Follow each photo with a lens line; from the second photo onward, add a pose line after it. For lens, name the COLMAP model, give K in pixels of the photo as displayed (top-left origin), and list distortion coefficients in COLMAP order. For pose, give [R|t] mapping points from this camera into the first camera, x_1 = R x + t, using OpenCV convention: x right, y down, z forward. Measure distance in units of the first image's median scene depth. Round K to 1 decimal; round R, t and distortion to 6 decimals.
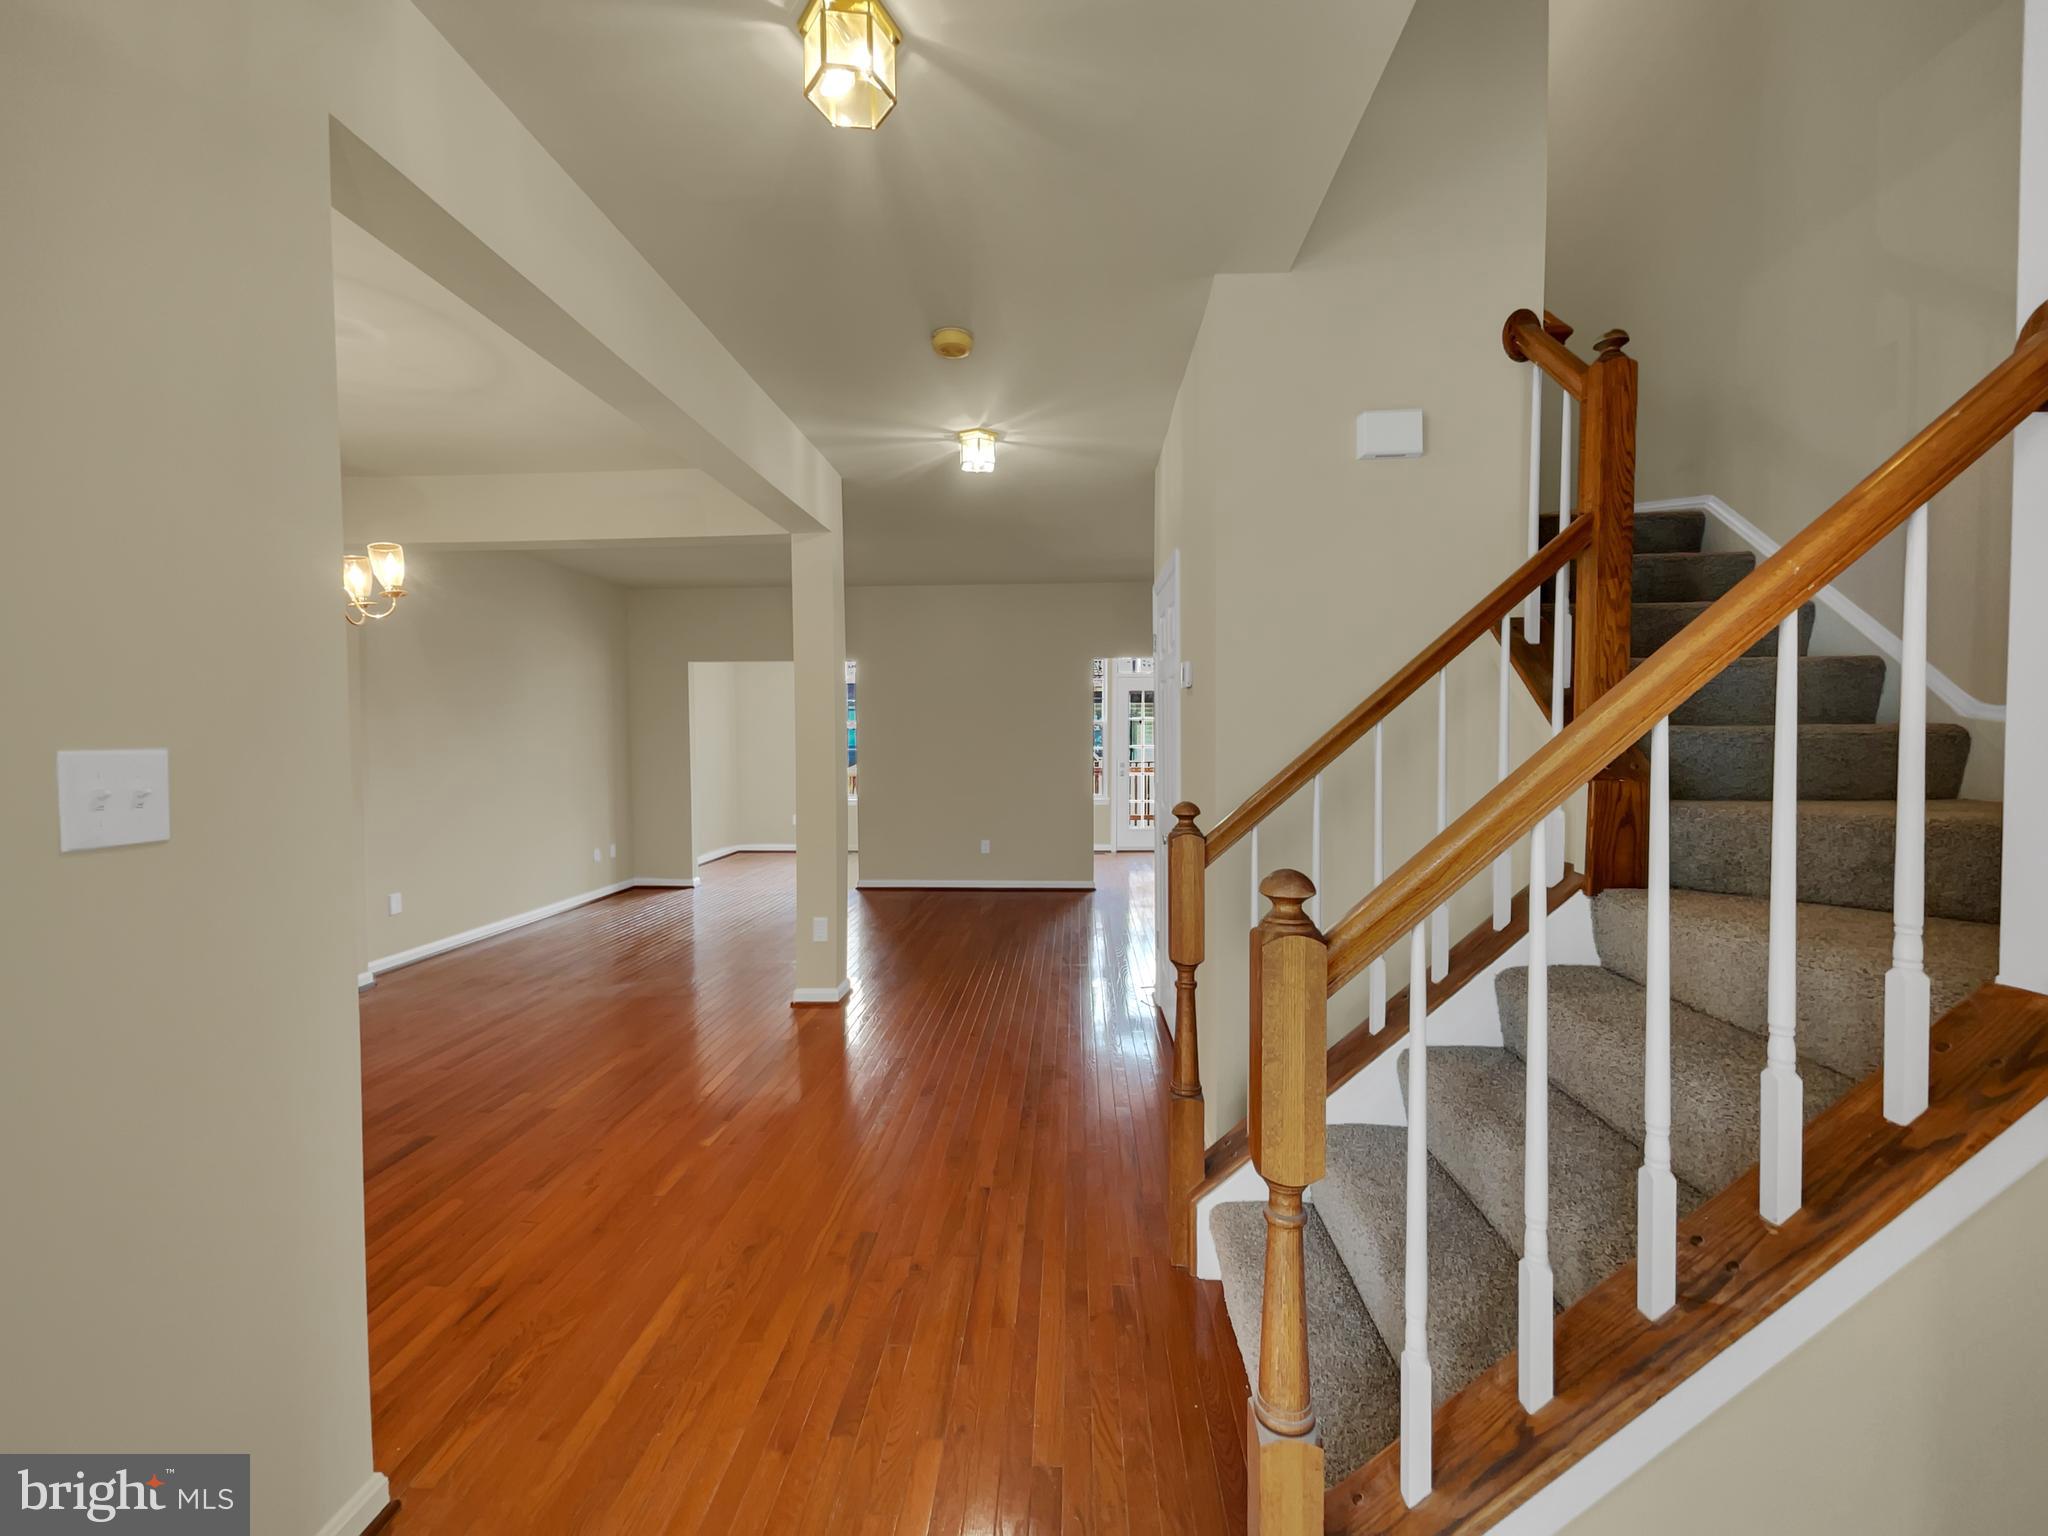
lens RADIAL K [[839.6, 0, 1013.3], [0, 839.6, 764.7], [0, 0, 1]] dist [-0.034235, 0.024290]
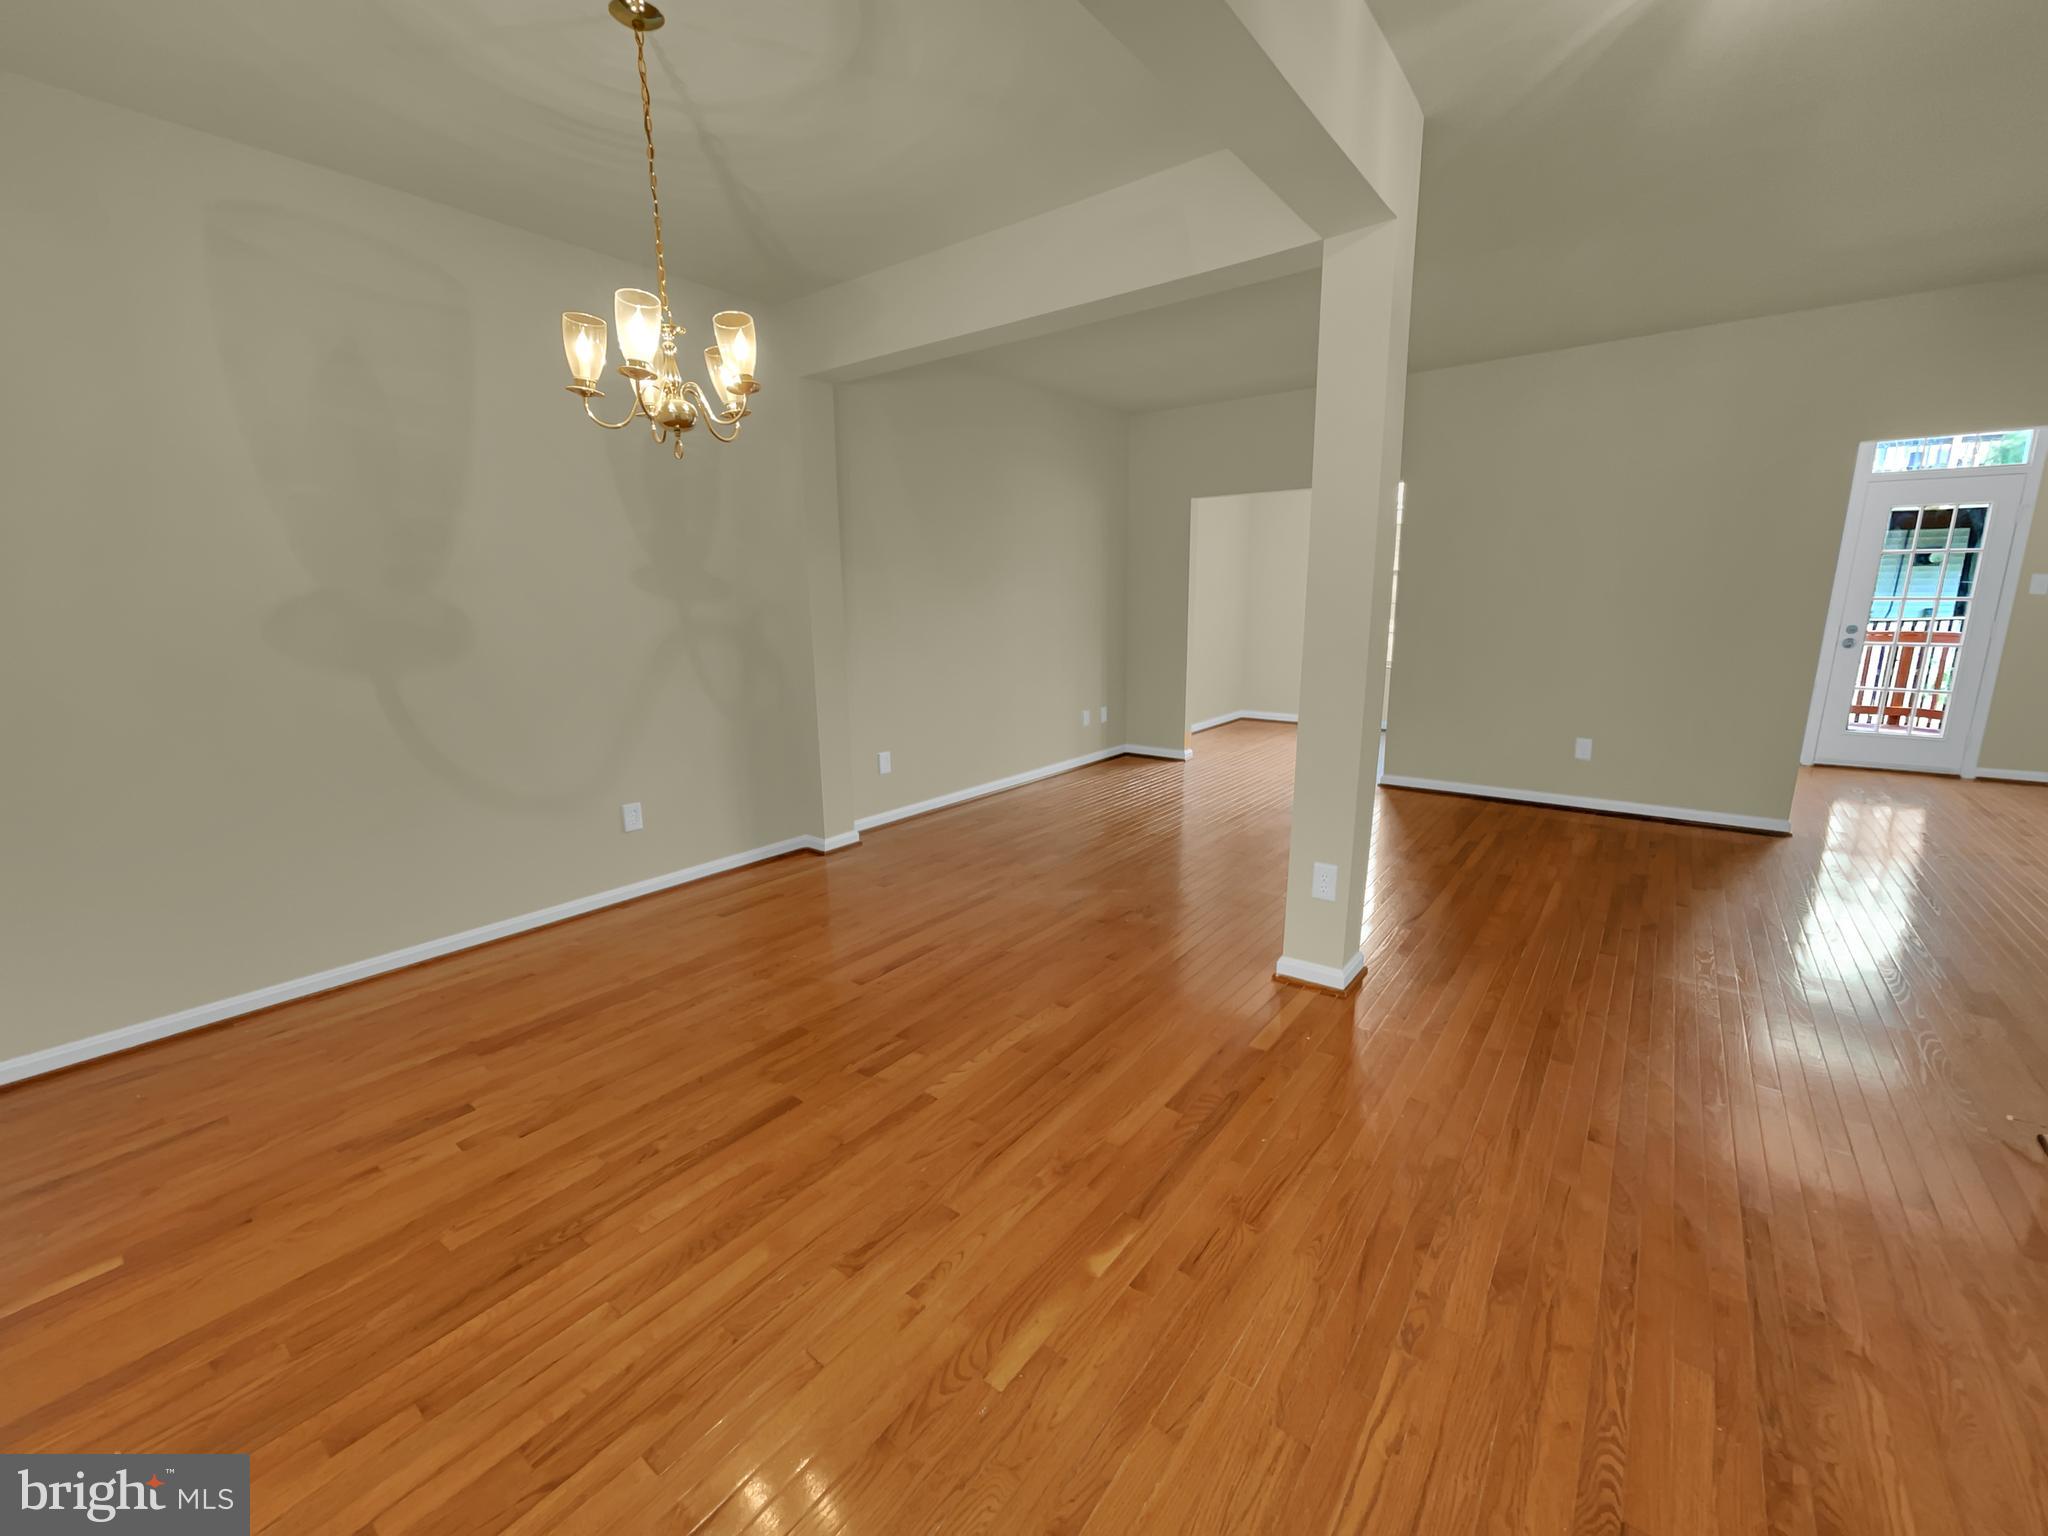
lens RADIAL K [[839.6, 0, 1013.3], [0, 839.6, 764.7], [0, 0, 1]] dist [-0.034235, 0.024290]
pose [[0.826062, 0.109275, -0.552884, -0.069701], [-0.011474, 0.984080, 0.177356, -0.008799], [0.563462, -0.140164, 0.814165, 0.295398]]
